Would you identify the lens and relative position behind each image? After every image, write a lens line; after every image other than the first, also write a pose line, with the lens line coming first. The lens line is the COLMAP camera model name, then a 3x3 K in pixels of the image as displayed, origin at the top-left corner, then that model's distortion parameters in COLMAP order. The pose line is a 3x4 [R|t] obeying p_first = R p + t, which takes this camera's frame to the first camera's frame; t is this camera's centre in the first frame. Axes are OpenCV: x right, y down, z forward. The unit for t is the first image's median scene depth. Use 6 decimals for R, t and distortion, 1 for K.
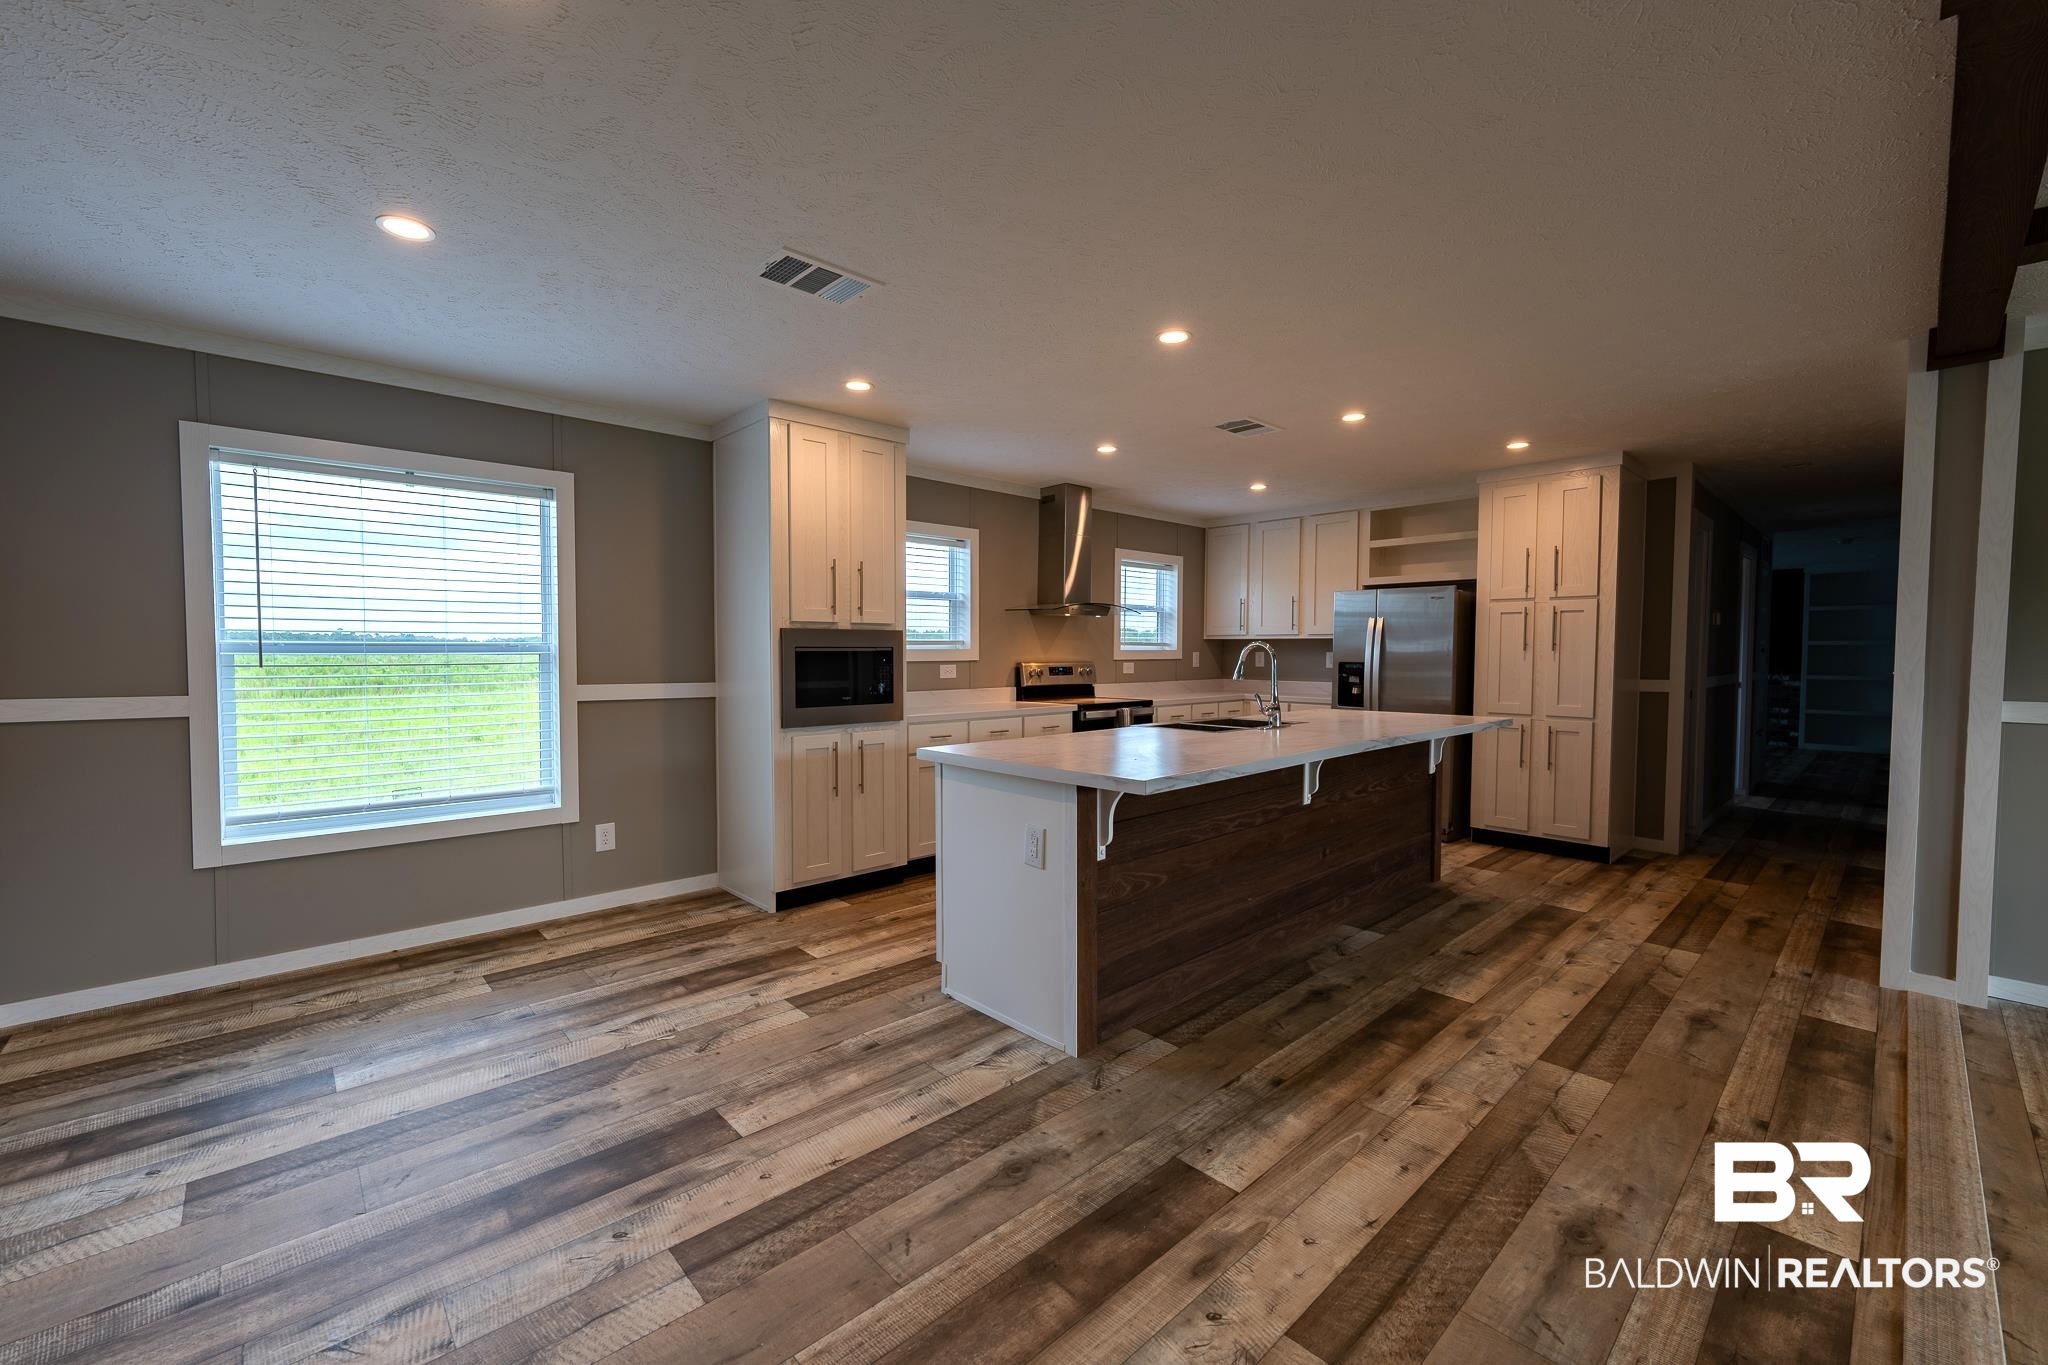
lens RADIAL K [[825.7, 0, 1033.4], [0, 825.7, 618.3], [0, 0, 1]] dist [0.003649, -0.001354]
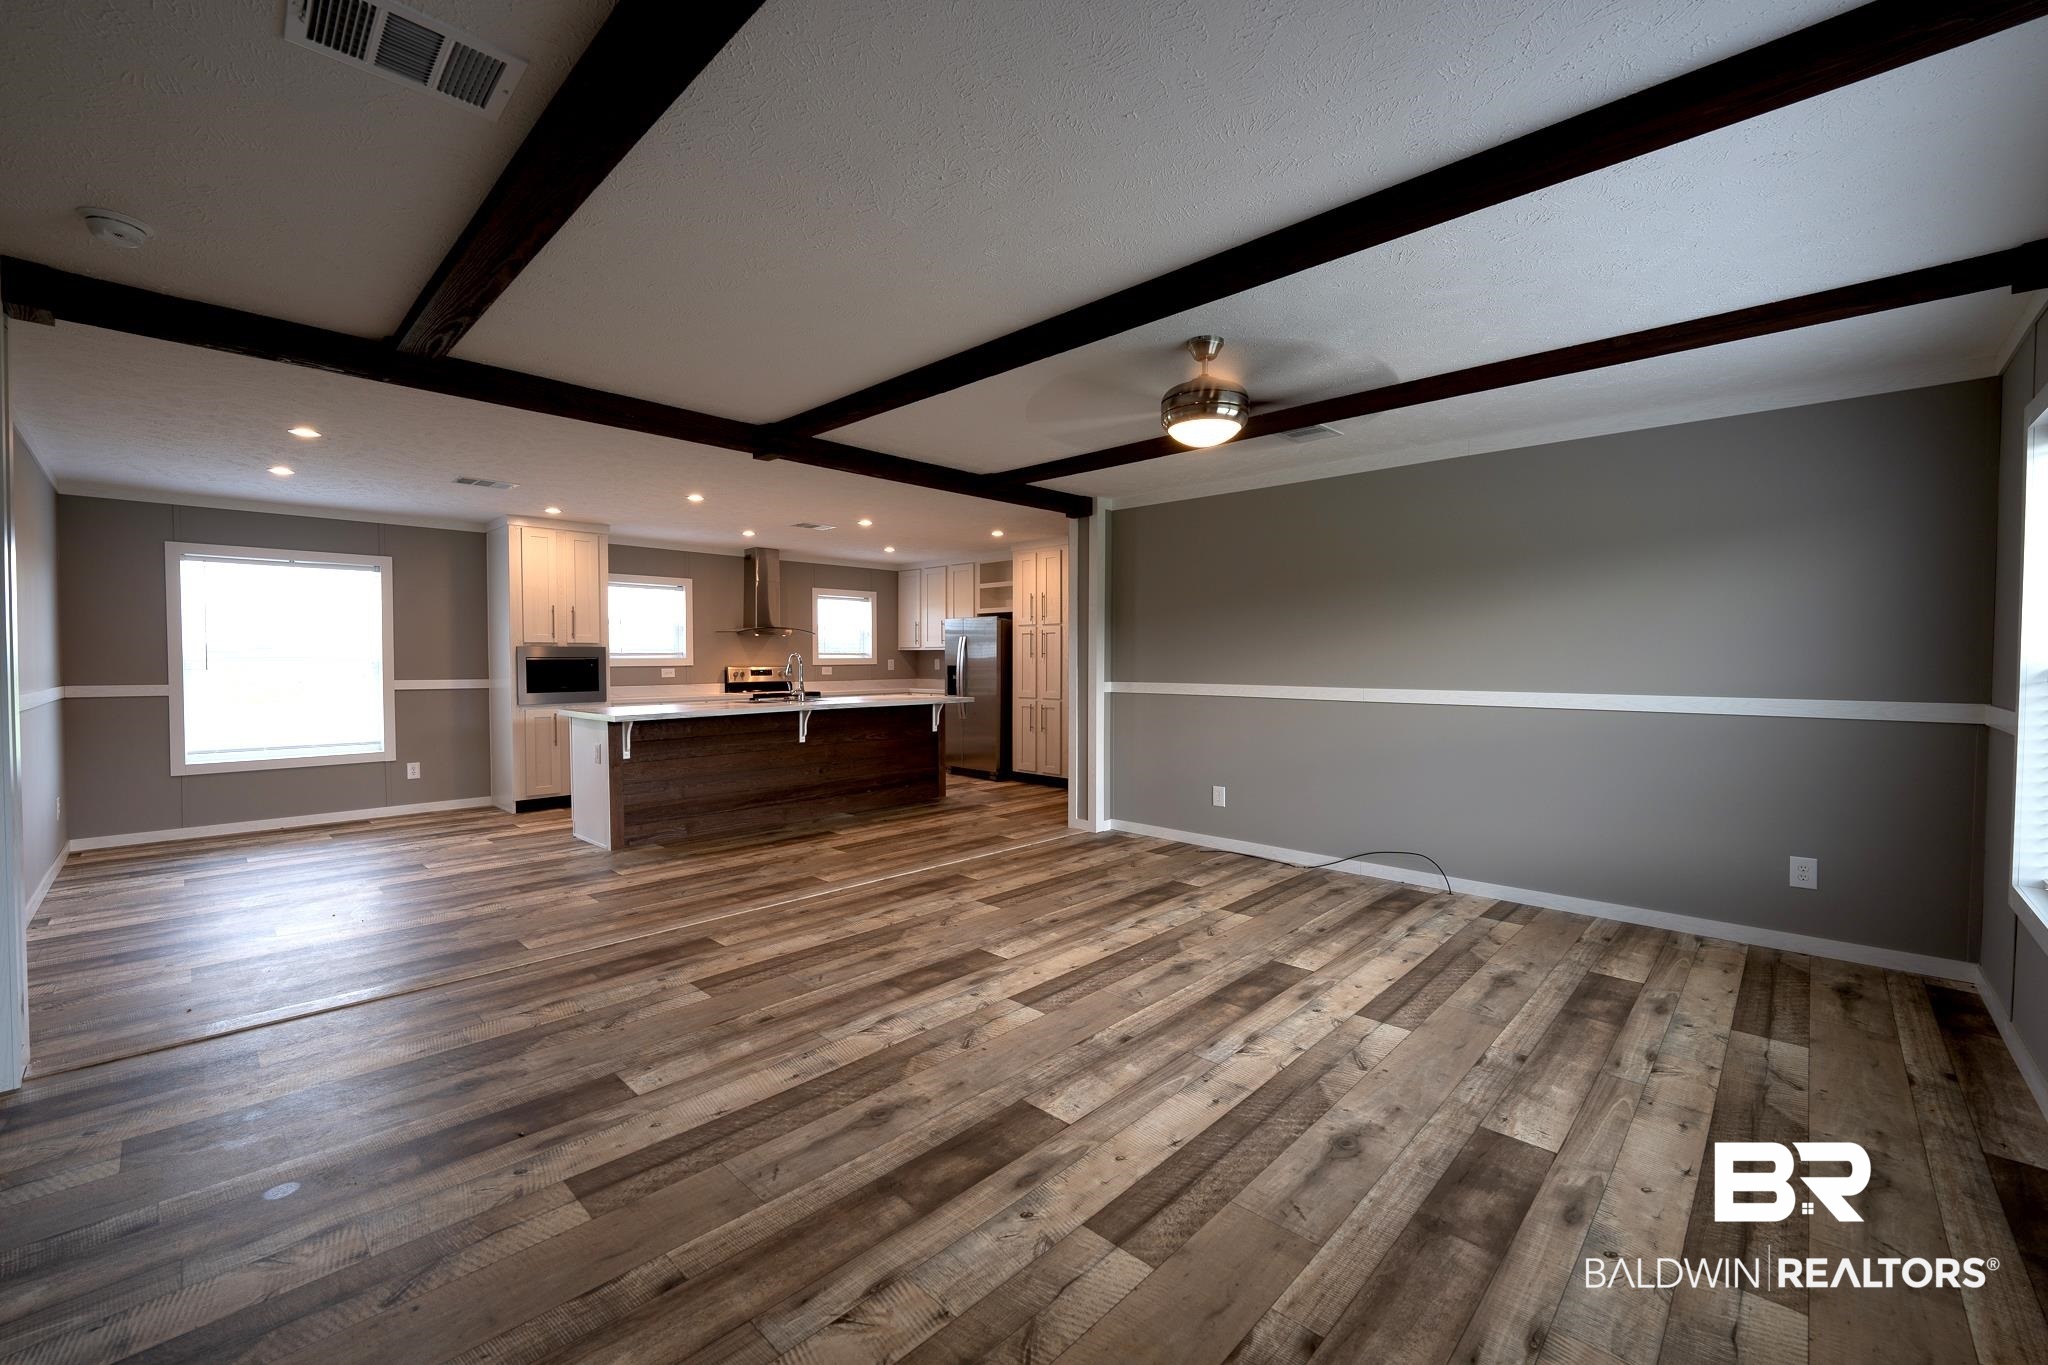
lens RADIAL K [[825.7, 0, 1026.3], [0, 825.7, 640.4], [0, 0, 1]] dist [0.003649, -0.001354]
pose [[0.998632, -0.002059, 0.052257, 0.138762], [0.001251, 0.999879, 0.015499, -0.005460], [-0.052282, -0.015413, 0.998513, -0.163076]]
